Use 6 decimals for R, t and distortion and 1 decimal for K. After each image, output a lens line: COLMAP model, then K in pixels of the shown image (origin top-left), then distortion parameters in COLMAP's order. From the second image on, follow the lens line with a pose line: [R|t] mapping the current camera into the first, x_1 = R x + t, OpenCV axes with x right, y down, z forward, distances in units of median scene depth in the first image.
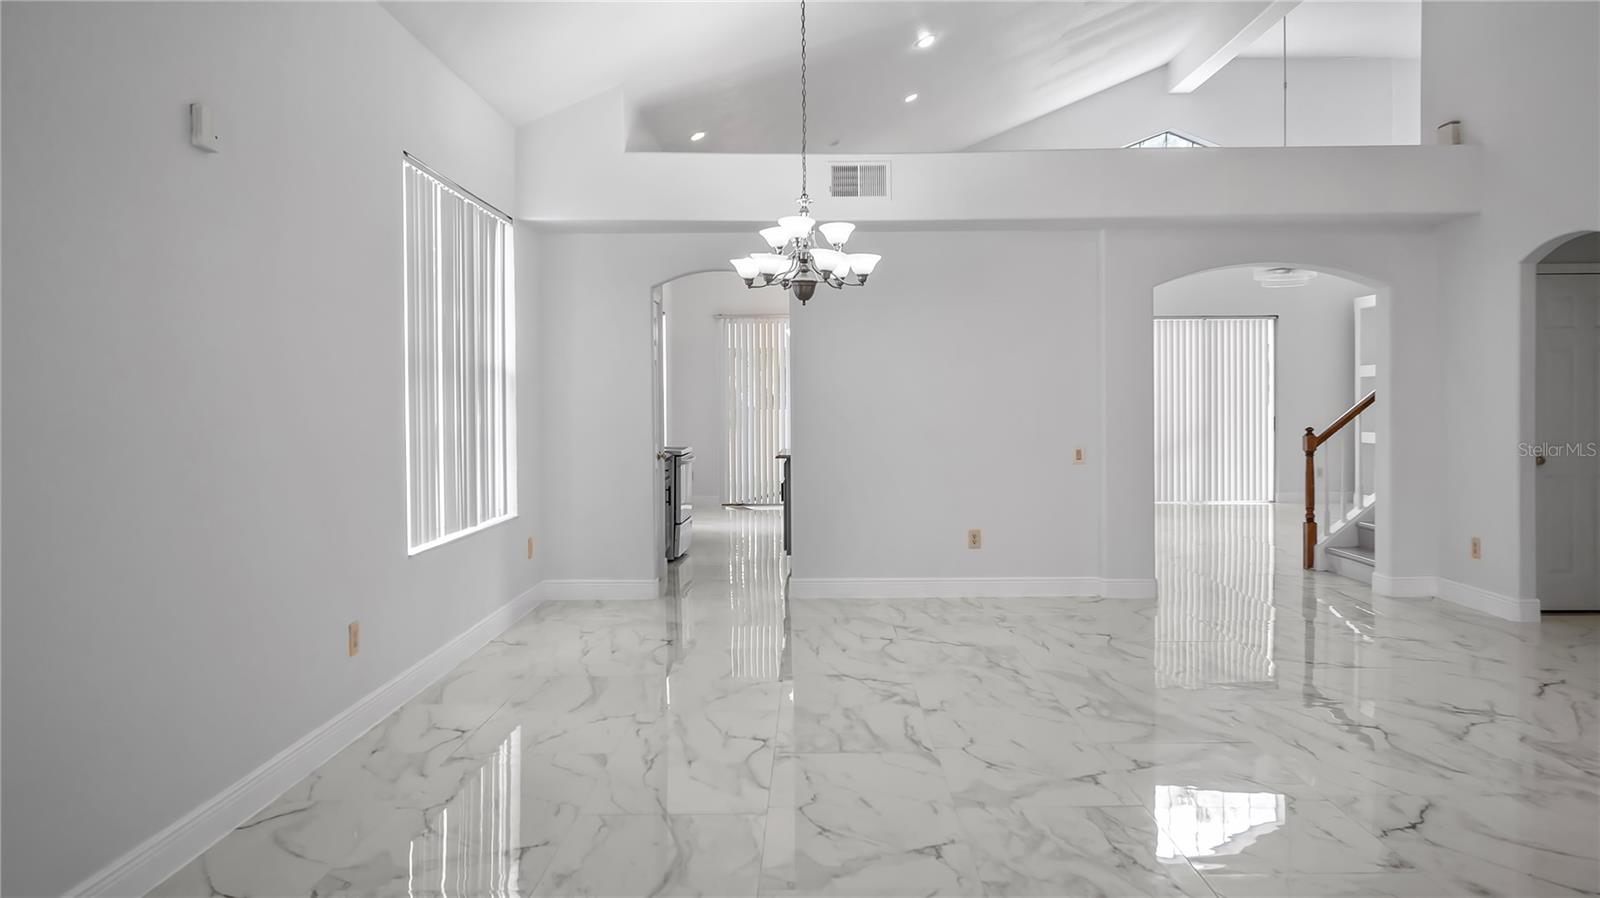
lens RADIAL K [[1158.8, 0, 805.0], [0, 1158.8, 415.6], [0, 0, 1]] dist [-0.003851, 0.019370]
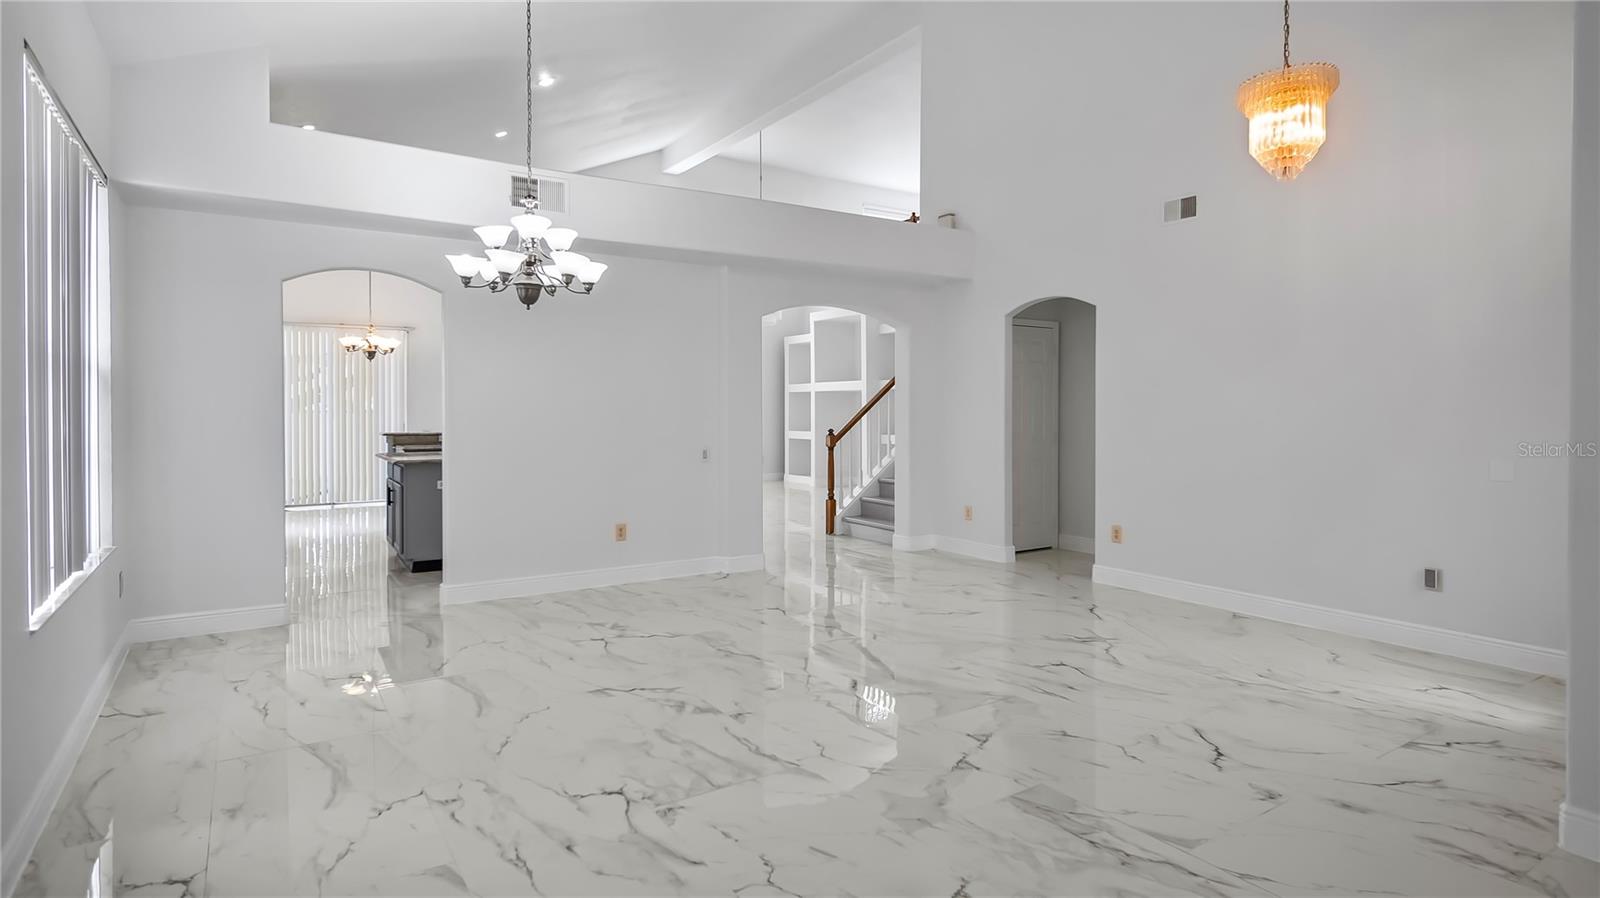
lens RADIAL K [[845.1, 0, 793.0], [0, 845.1, 416.4], [0, 0, 1]] dist [-0.003900, -0.000239]
pose [[0.831983, 0.000645, 0.554800, -0.170160], [0.000428, 0.999998, -0.001805, -0.003385], [-0.554801, 0.001740, 0.831981, 0.234741]]
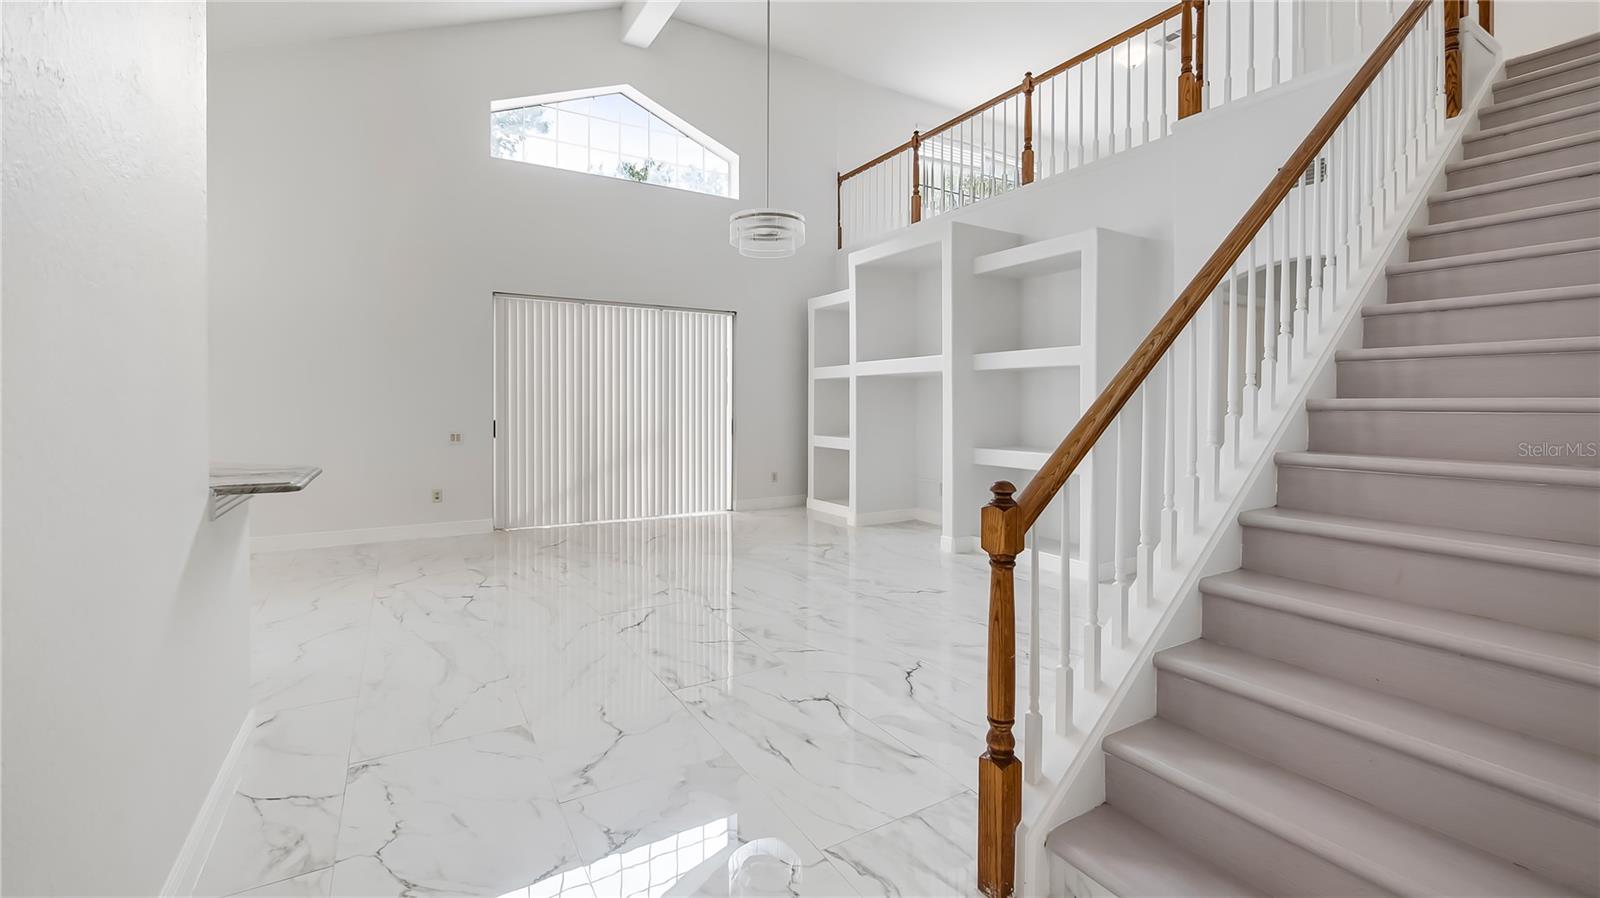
lens RADIAL K [[639.6, 0, 782.2], [0, 639.6, 414.4], [0, 0, 1]] dist [-0.005098, 0.000155]
pose [[0.856041, 0.002498, 0.516902, 0.319089], [-0.006420, 0.999963, 0.005799, -0.011856], [-0.516869, -0.008283, 0.856025, 0.994449]]
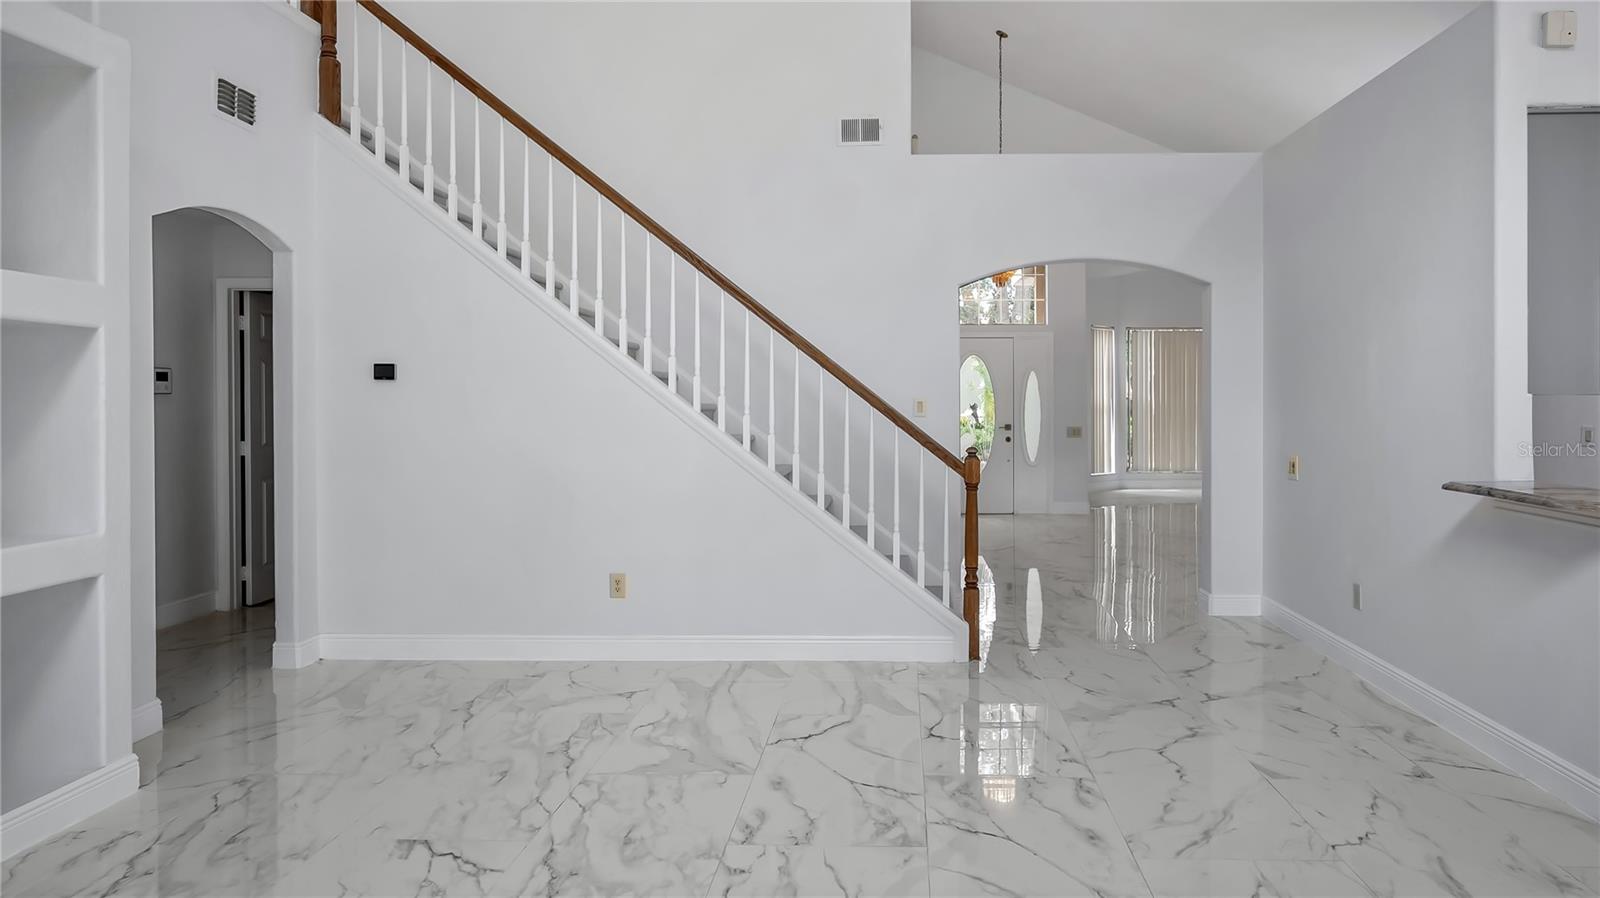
lens RADIAL K [[960.5, 0, 849.0], [0, 960.5, 396.6], [0, 0, 1]] dist [0.016163, -0.000994]
pose [[-0.998811, 0.008419, 0.048028, 0.530259], [0.008620, 0.999955, 0.003988, -0.027443], [-0.047992, 0.004398, -0.998838, 1.739657]]
